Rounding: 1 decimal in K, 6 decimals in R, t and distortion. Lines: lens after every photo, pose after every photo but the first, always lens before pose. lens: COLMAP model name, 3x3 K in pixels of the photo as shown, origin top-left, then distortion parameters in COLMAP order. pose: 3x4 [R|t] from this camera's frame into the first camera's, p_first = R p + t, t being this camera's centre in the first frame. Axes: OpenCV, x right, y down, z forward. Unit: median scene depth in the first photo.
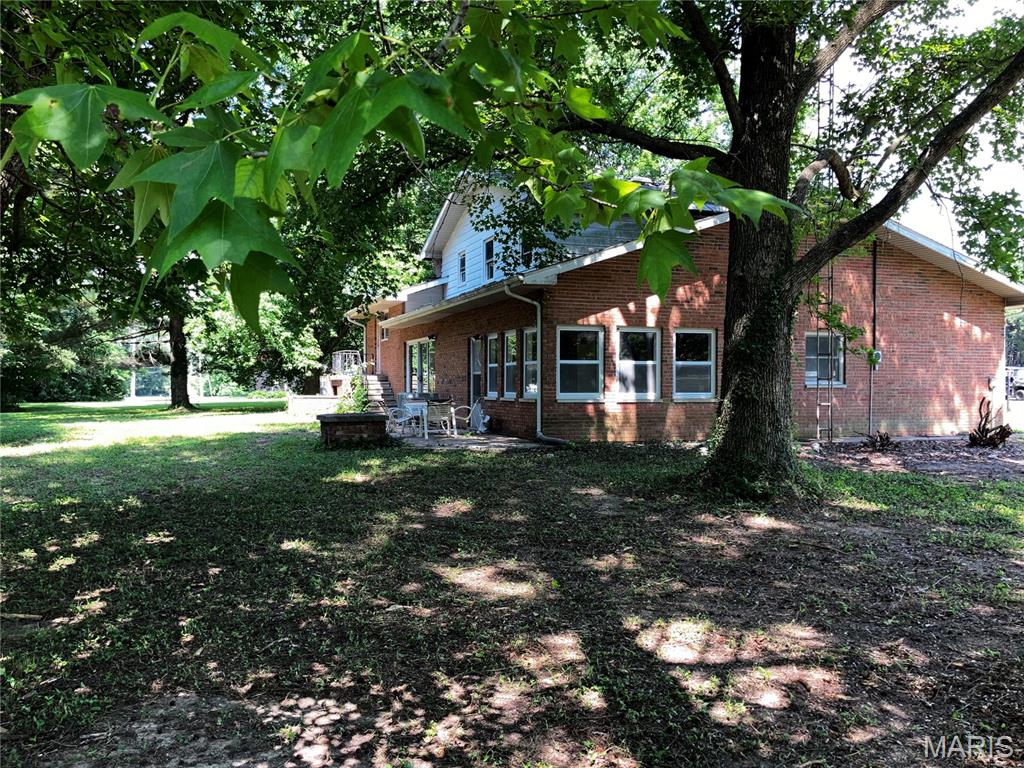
lens RADIAL K [[835.1, 0, 512.0], [0, 835.1, 384.0], [0, 0, 1]] dist [0.070550, -0.119078]
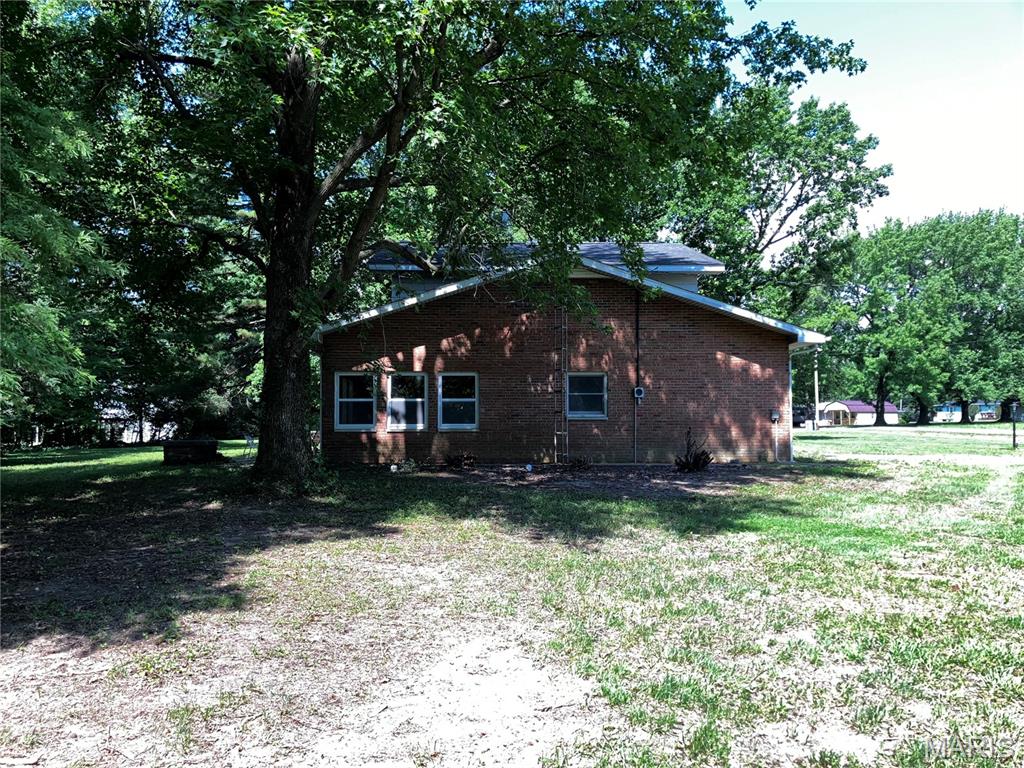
lens RADIAL K [[835.1, 0, 512.0], [0, 835.1, 384.0], [0, 0, 1]] dist [0.070550, -0.119078]
pose [[0.946556, -0.015612, -0.322163, 0.699316], [0.002107, 0.999106, -0.042225, 0.003416], [0.322534, 0.039290, 0.945742, -0.137654]]
